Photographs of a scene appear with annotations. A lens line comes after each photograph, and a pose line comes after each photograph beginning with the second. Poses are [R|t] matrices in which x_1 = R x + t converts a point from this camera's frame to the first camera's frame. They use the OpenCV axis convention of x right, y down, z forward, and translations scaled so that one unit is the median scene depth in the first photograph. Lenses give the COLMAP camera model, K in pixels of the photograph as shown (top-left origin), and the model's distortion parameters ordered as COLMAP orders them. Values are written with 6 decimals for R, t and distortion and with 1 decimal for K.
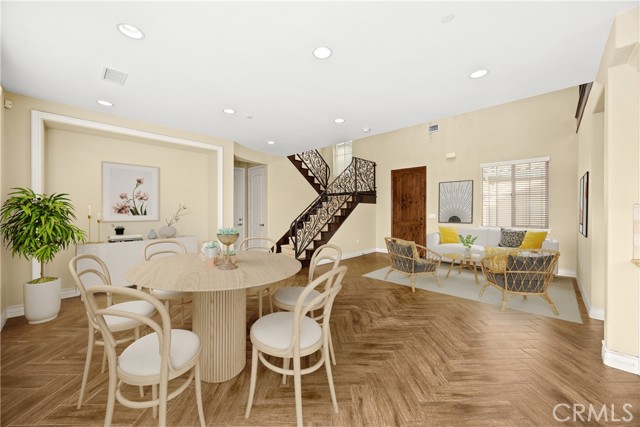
lens RADIAL K [[242.3, 0, 320.0], [0, 242.3, 213.5], [0, 0, 1]] dist [-0.000577, -0.000040]
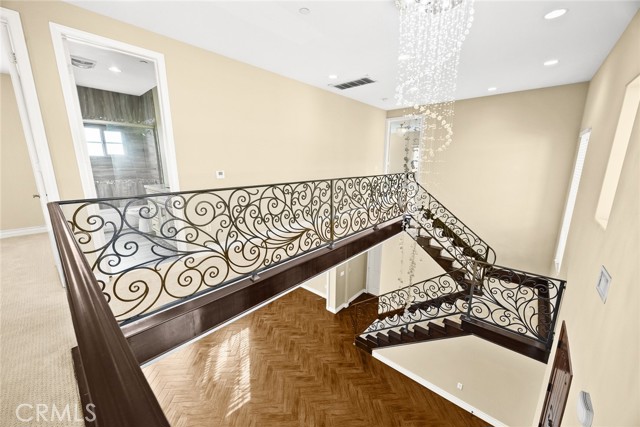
lens RADIAL K [[242.3, 0, 320.0], [0, 242.3, 213.5], [0, 0, 1]] dist [-0.000577, -0.000040]
pose [[0.031367, 0.208483, -0.977523, 0.659893], [-0.005097, 0.978025, 0.208426, -0.450944], [0.999495, -0.001555, 0.031740, 0.614206]]
